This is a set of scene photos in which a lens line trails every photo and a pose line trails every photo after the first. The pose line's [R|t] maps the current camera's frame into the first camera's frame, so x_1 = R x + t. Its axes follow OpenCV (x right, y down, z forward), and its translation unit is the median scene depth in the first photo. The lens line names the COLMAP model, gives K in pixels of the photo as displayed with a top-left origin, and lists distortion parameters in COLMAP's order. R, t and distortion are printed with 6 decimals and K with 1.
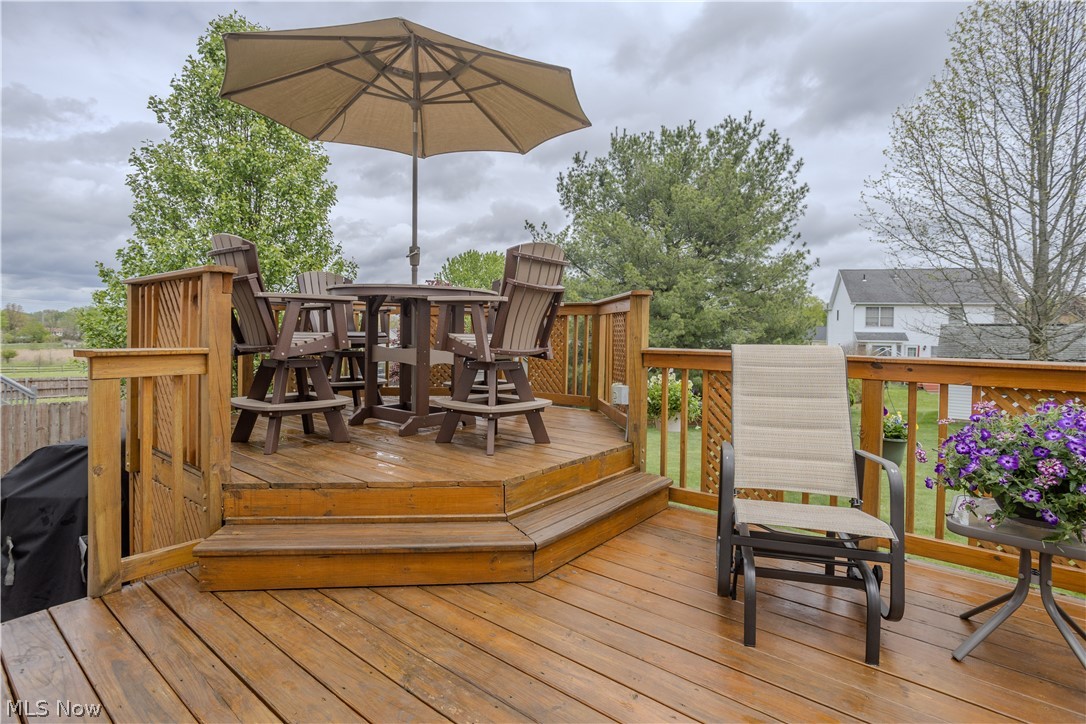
lens RADIAL K [[533.5, 0, 542.3], [0, 533.5, 332.0], [0, 0, 1]] dist [-0.046849, 0.028312]
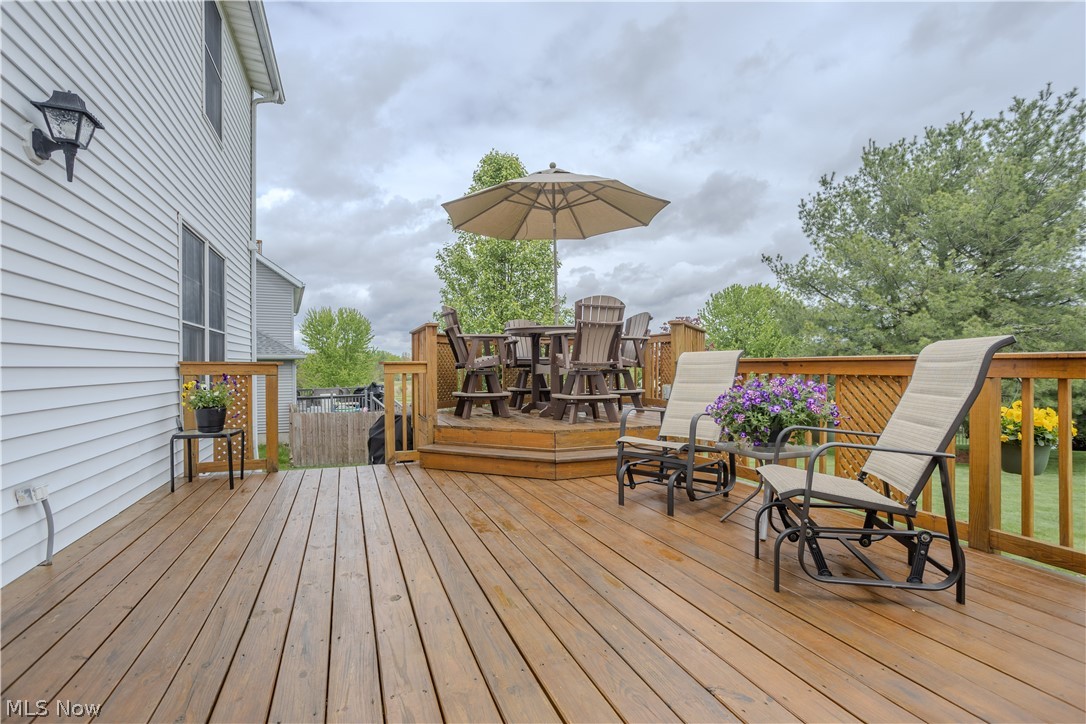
lens RADIAL K [[530.5, 0, 543.0], [0, 530.5, 362.0], [0, 0, 1]] dist [-0.043781, 0.026652]
pose [[0.856693, -0.023259, -0.515301, 0.323593], [0.016627, 0.999709, -0.017482, 0.028935], [0.515558, 0.006409, 0.856831, -0.225038]]
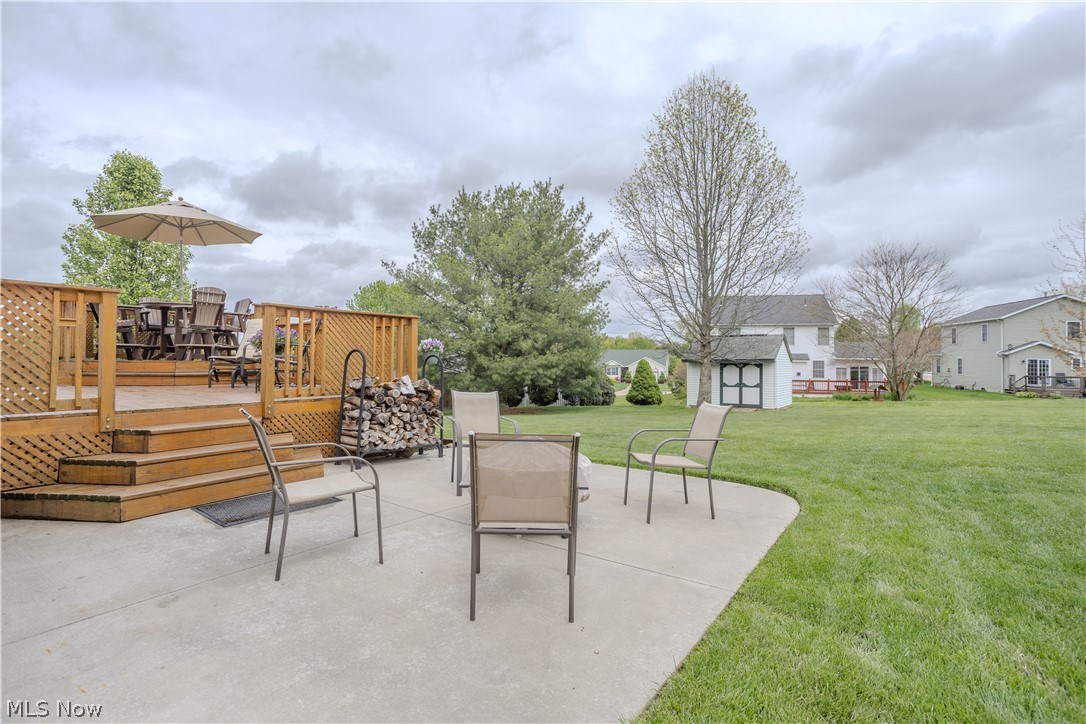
lens RADIAL K [[538.4, 0, 544.7], [0, 538.4, 347.2], [0, 0, 1]] dist [0.000329, -0.000329]
pose [[0.998600, -0.009005, 0.052124, 0.787220], [0.010199, 0.999691, -0.022682, 0.114987], [-0.051903, 0.023182, 0.998383, -0.944225]]
